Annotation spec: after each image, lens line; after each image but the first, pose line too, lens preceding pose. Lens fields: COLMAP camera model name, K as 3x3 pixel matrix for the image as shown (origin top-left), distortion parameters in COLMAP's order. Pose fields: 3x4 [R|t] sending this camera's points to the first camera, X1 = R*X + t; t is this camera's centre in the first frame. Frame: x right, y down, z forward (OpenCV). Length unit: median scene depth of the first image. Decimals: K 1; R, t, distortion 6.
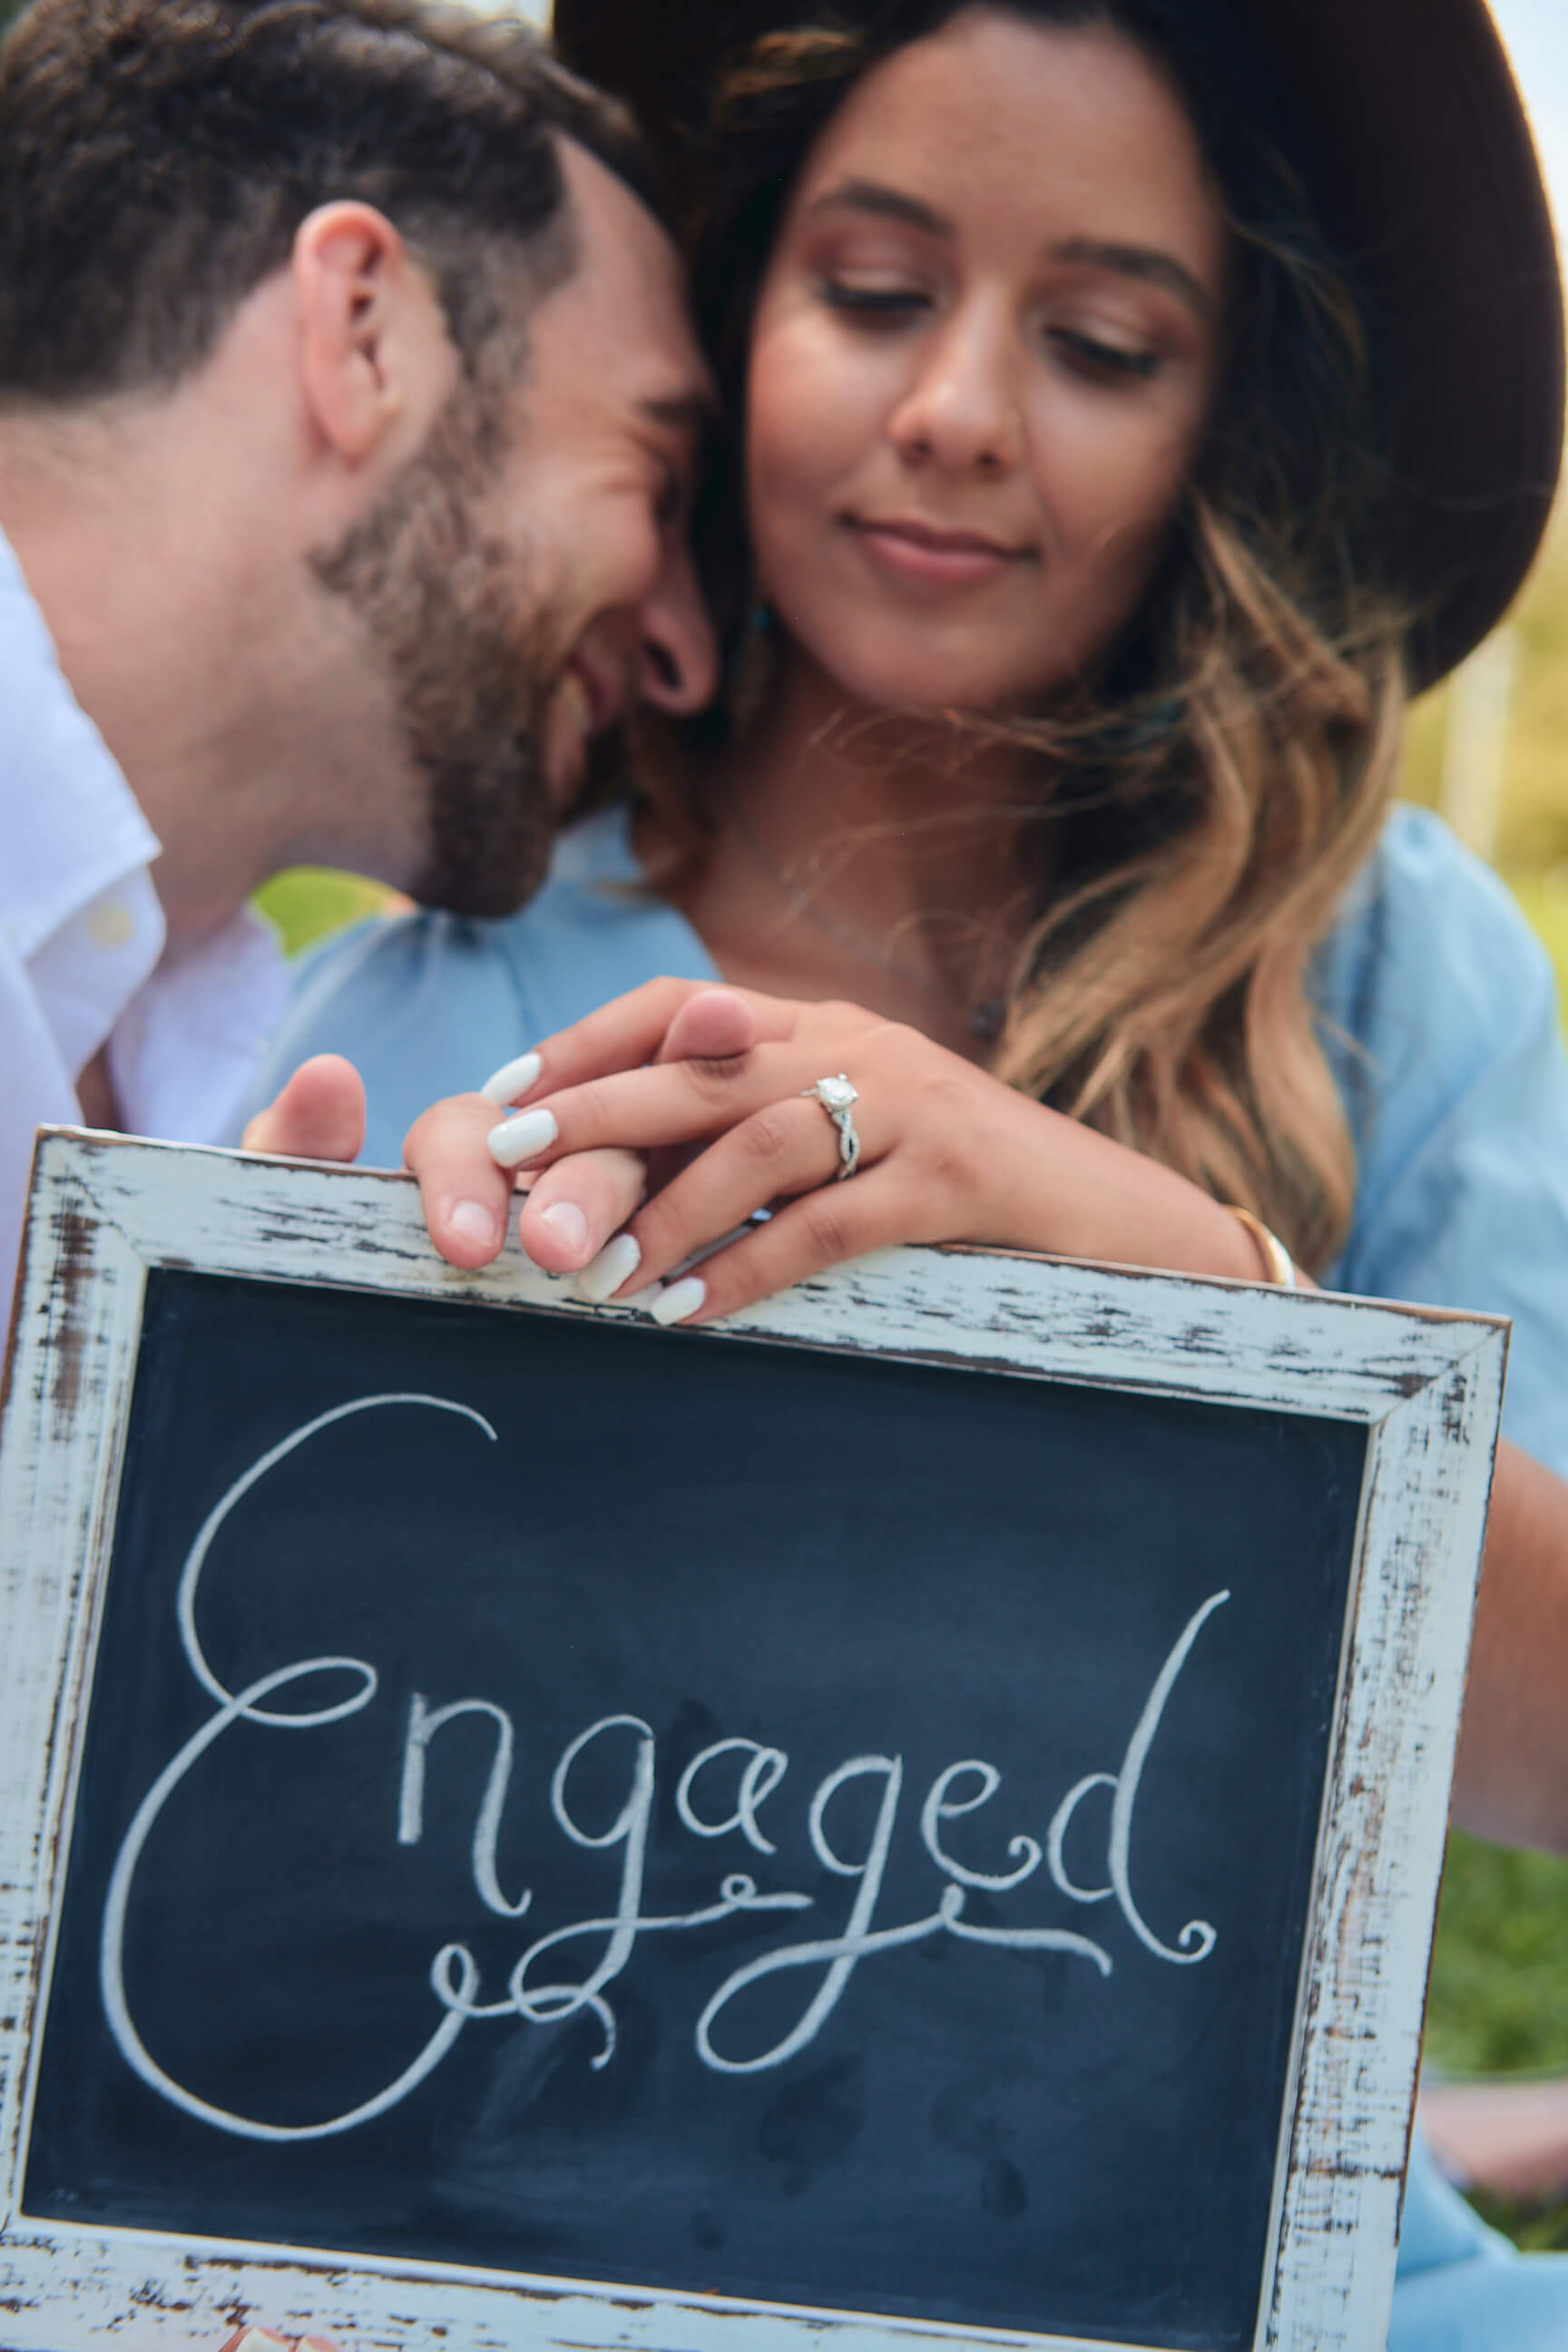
lens RADIAL K [[2547.2, 0, 794.1], [0, 2547.2, 1432.1], [0, 0, 1]] dist [0.047823, -0.015461]
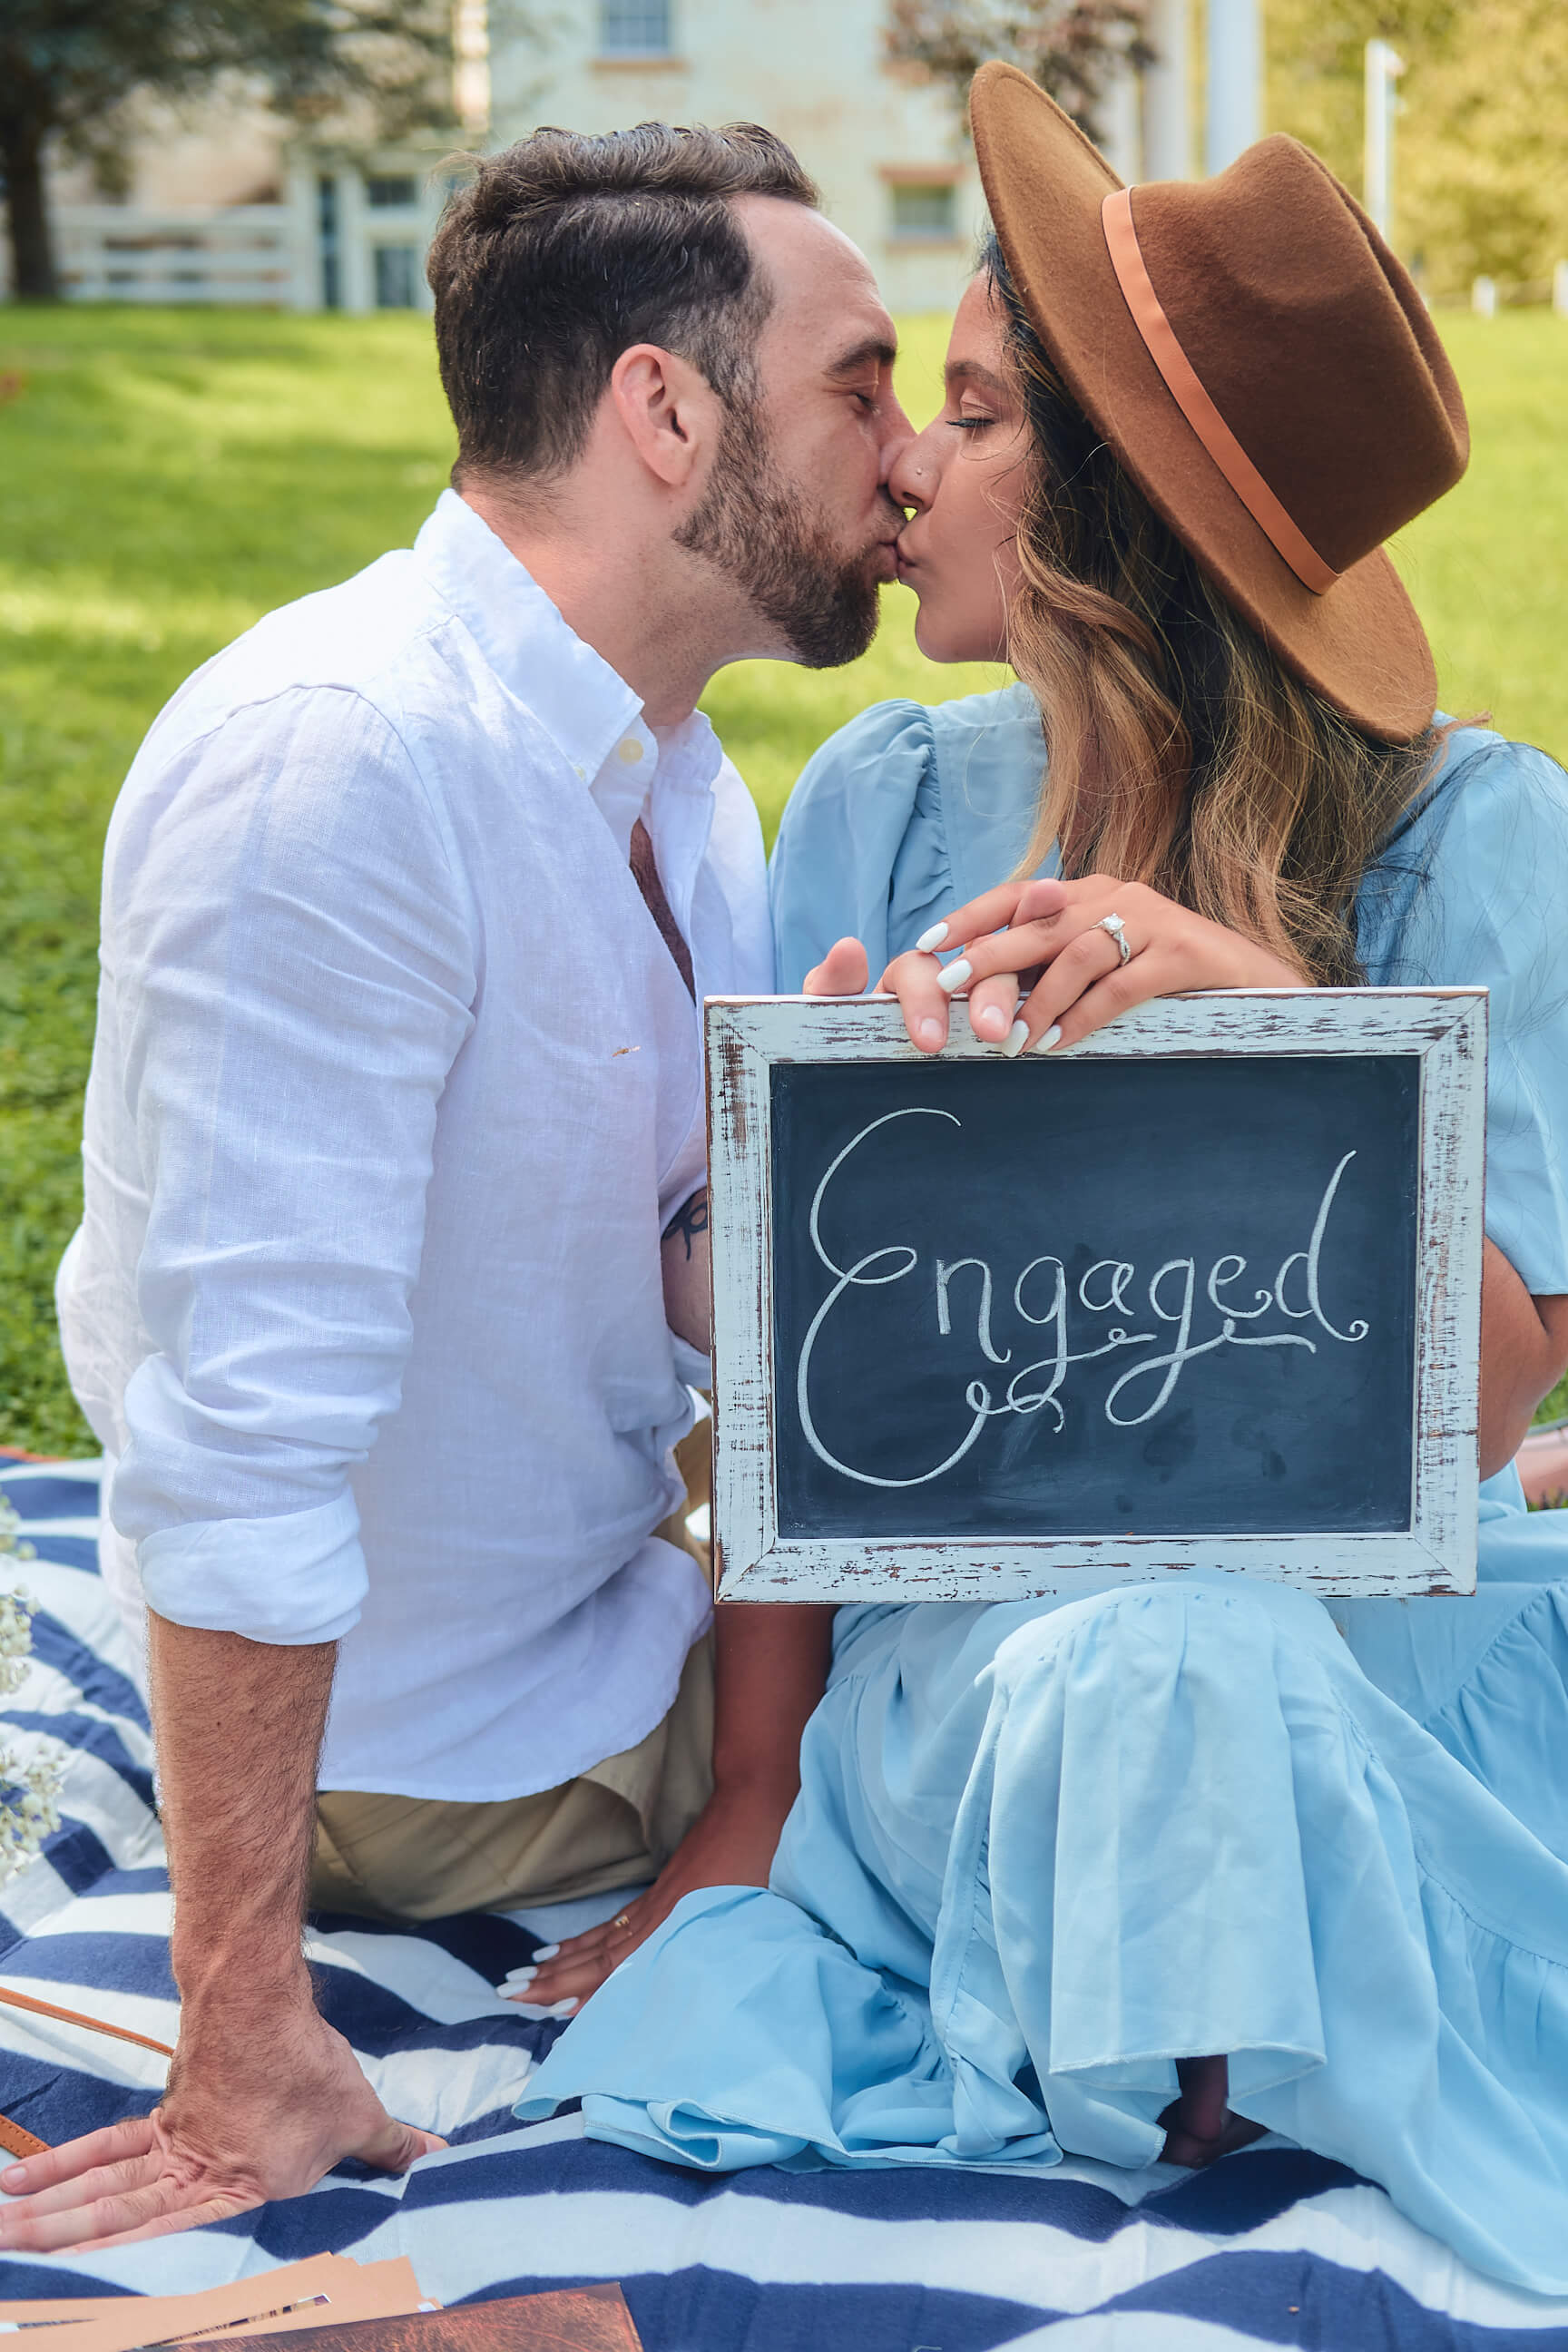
lens RADIAL K [[3862.5, 0, 784.0], [0, 3862.5, 1176.0], [0, 0, 1]] dist [0.053614, -0.032190]
pose [[0.987790, -0.130526, -0.085049, -0.006548], [0.145712, 0.967230, 0.207928, -0.582002], [0.055122, -0.217782, 0.974440, -1.836007]]
